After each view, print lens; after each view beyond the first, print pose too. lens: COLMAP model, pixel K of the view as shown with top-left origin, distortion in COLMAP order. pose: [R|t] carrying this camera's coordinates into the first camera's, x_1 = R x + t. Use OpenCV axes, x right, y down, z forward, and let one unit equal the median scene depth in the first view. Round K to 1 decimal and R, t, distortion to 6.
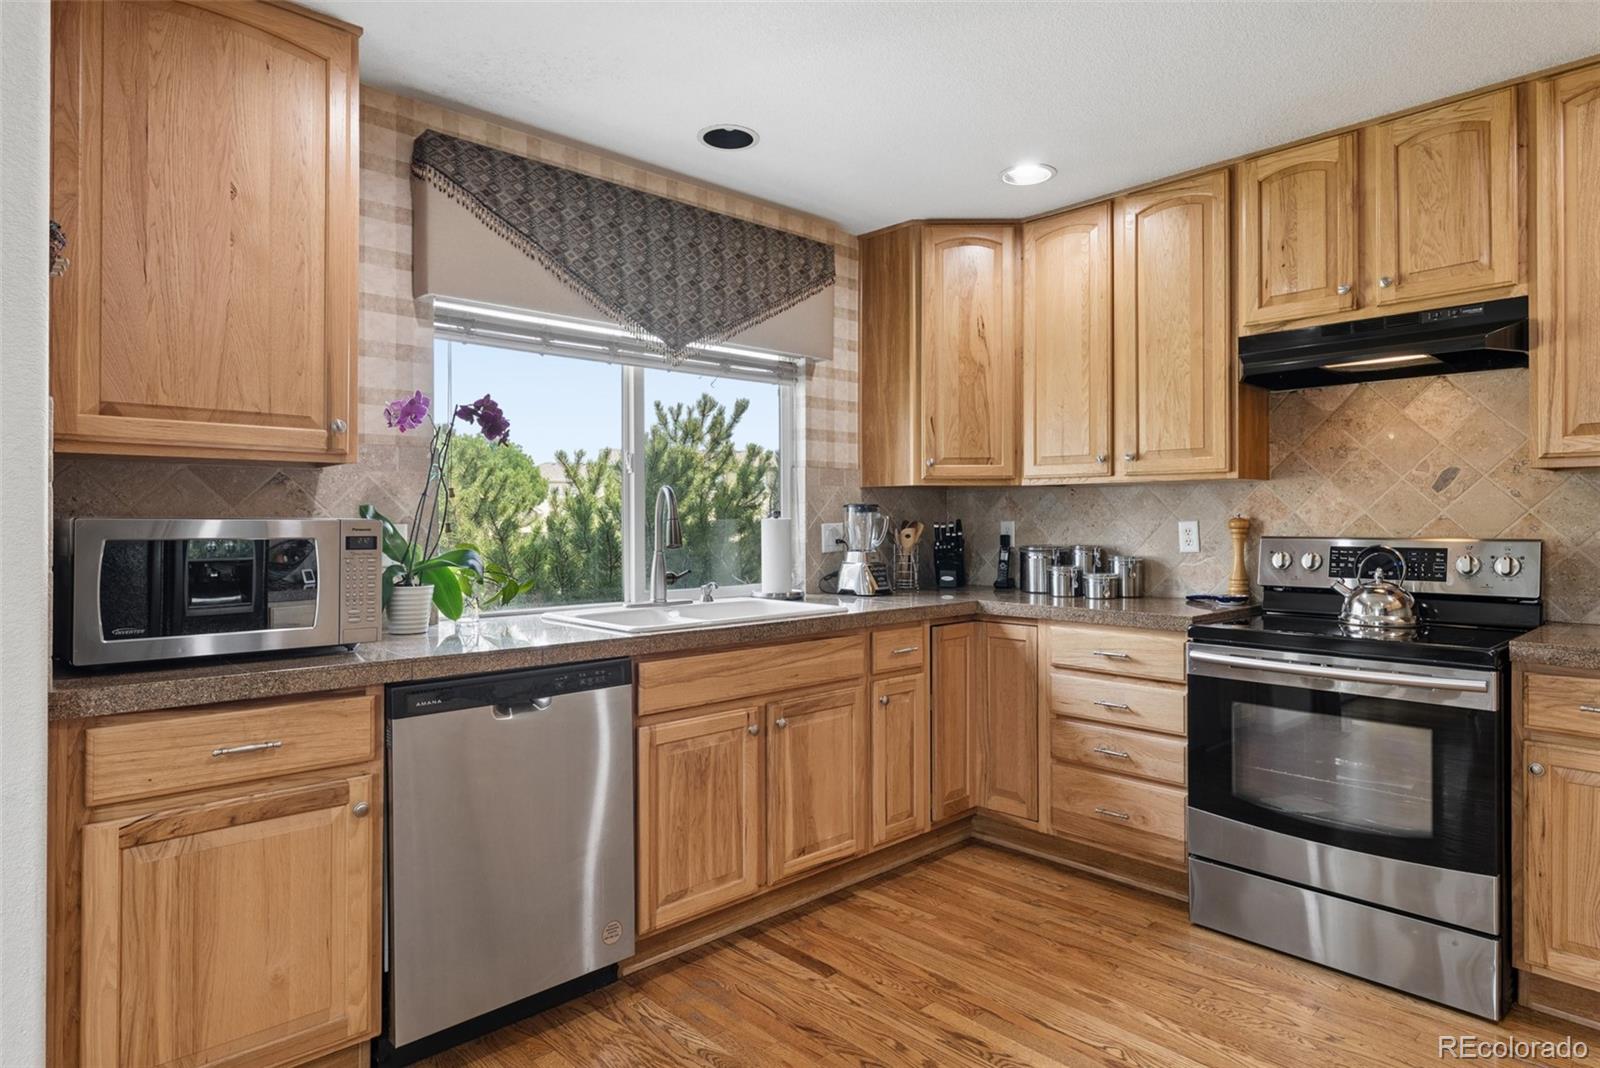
lens RADIAL K [[913.1, 0, 801.3], [0, 913.1, 520.1], [0, 0, 1]] dist [0.004319, -0.000873]
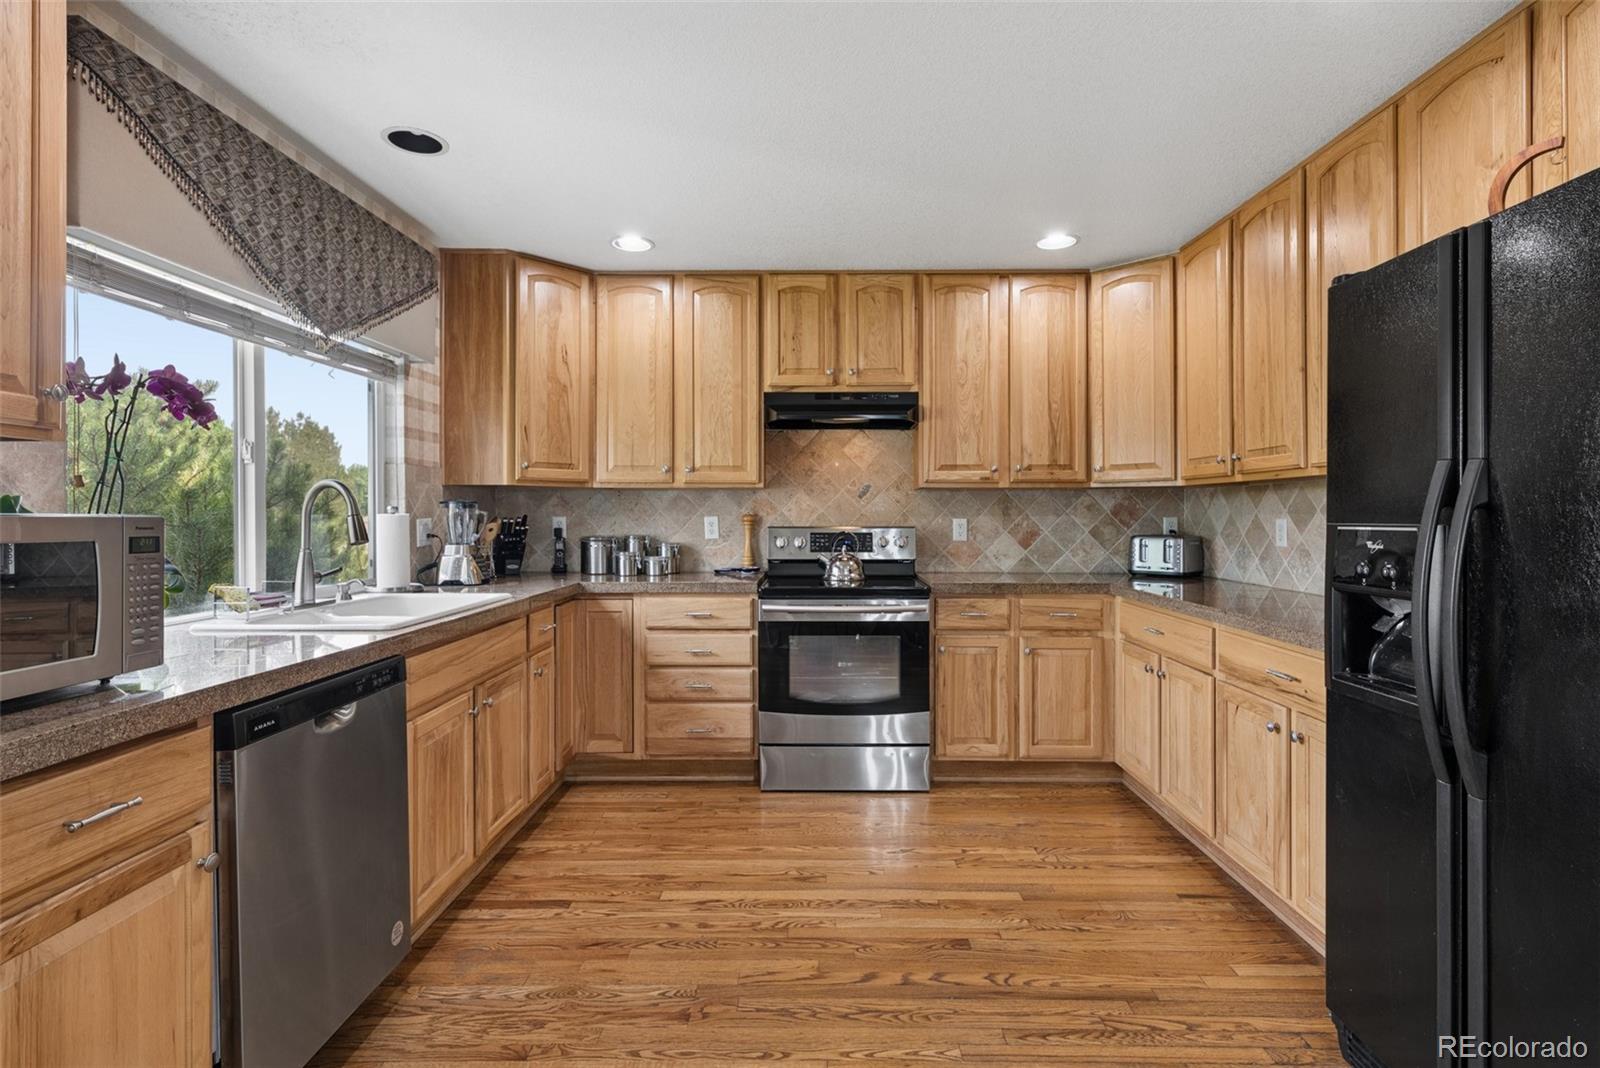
lens RADIAL K [[790.9, 0, 816.0], [0, 790.9, 517.2], [0, 0, 1]] dist [0.002275, -0.000443]
pose [[0.683997, -0.001085, 0.729484, -0.397926], [-0.001114, 0.999996, 0.002532, -0.001130], [-0.729484, -0.002544, 0.683993, 0.064002]]
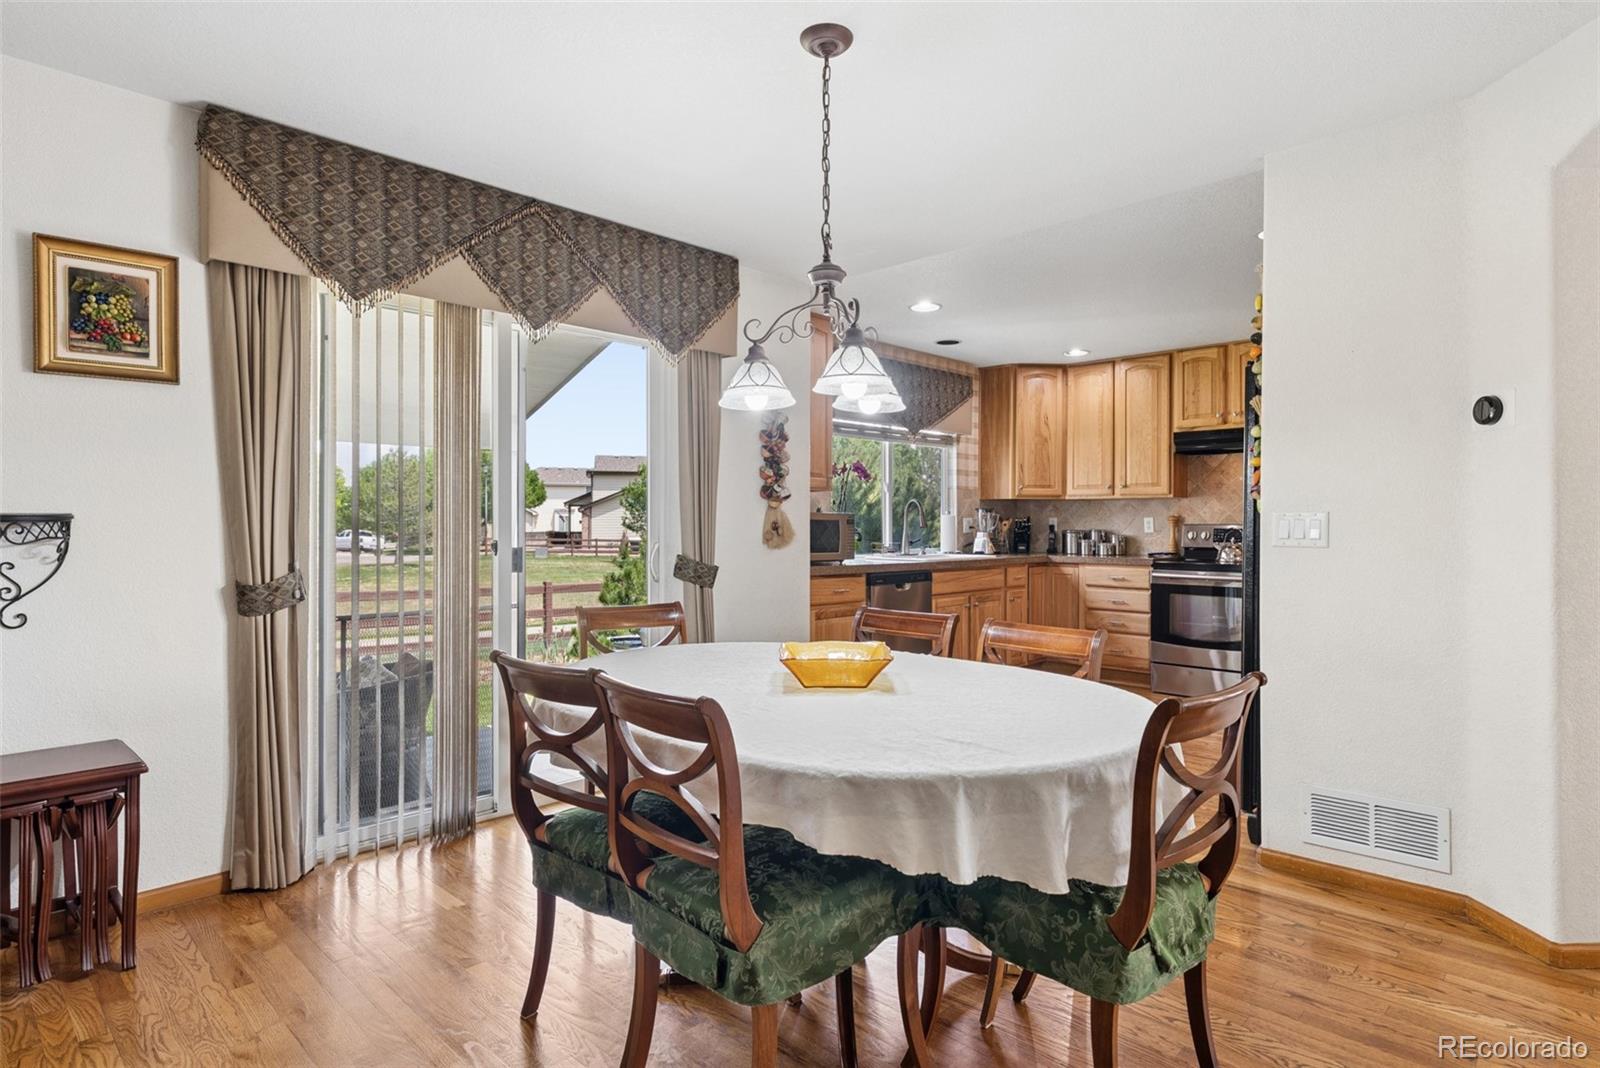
lens RADIAL K [[876.8, 0, 799.1], [0, 876.8, 527.5], [0, 0, 1]] dist [0.002352, 0.000318]
pose [[0.998928, 0.003856, 0.046137, -0.508568], [-0.004078, 0.999981, 0.004710, 0.020163], [-0.046118, -0.004893, 0.998924, -1.047909]]
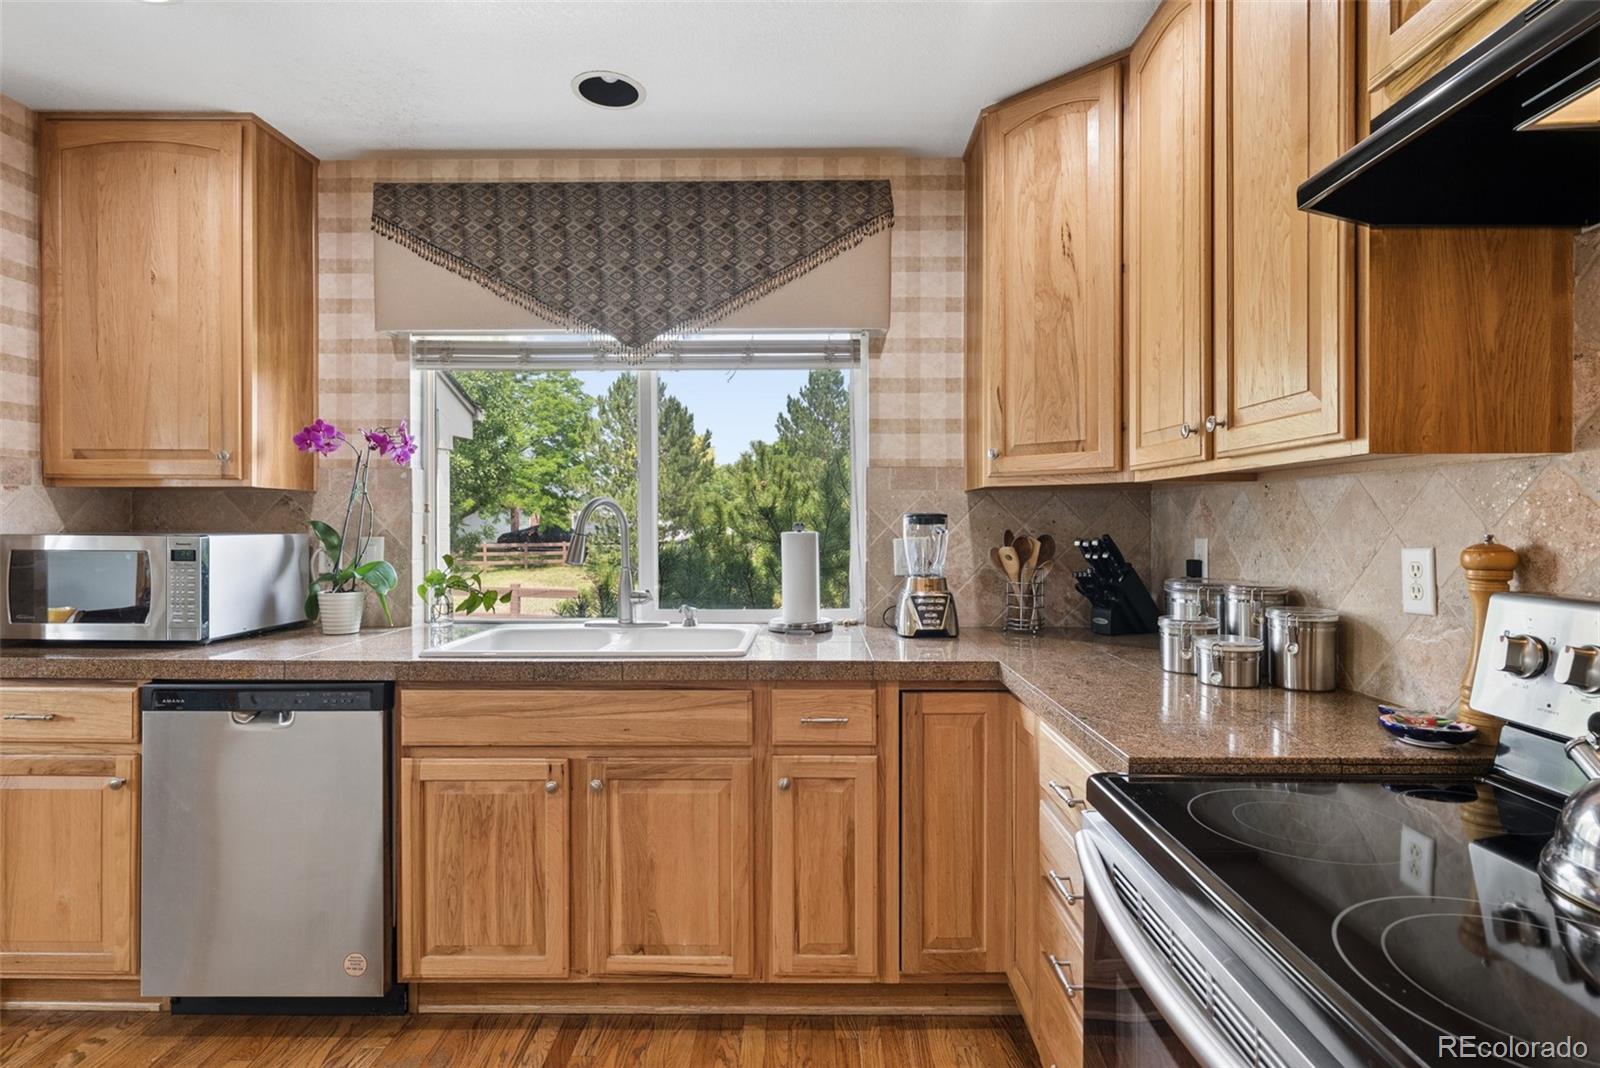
lens RADIAL K [[808.1, 0, 803.0], [0, 808.1, 529.7], [0, 0, 1]] dist [0.002666, 0.000282]
pose [[0.721401, 0.008903, -0.692461, 0.551361], [-0.001207, 0.999932, 0.011599, -0.014313], [0.692517, -0.007532, 0.721362, 0.544687]]
